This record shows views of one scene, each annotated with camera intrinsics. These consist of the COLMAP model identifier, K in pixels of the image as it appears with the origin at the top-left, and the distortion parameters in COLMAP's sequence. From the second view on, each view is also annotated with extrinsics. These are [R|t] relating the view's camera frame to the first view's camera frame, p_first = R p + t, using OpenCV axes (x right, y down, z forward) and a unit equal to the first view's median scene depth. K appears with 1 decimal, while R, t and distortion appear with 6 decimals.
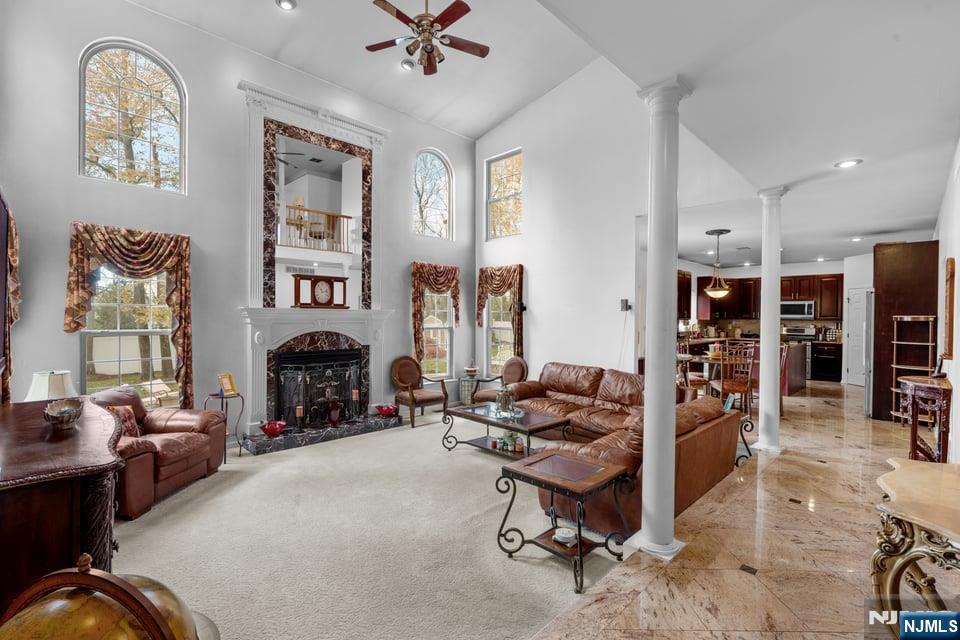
lens RADIAL K [[439.1, 0, 478.9], [0, 439.1, 319.8], [0, 0, 1]] dist [-0.006267, -0.000949]
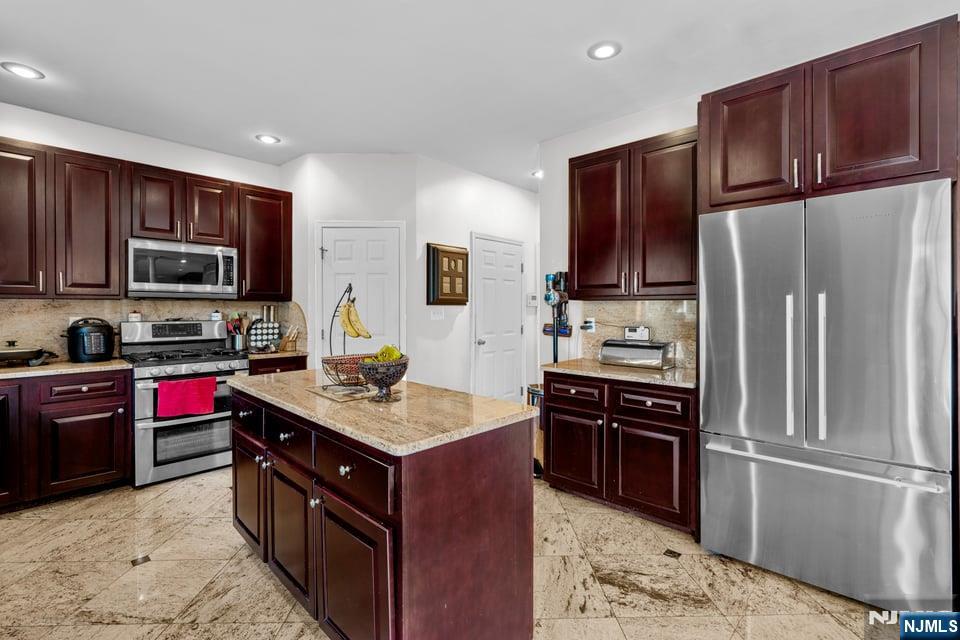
lens RADIAL K [[439.1, 0, 480.2], [0, 439.1, 316.8], [0, 0, 1]] dist [-0.006267, -0.000949]
pose [[-0.012958, -0.006501, 0.999895, 0.382130], [0.003593, 0.999972, 0.006548, 0.013654], [-0.999910, 0.003677, -0.012934, 0.789239]]
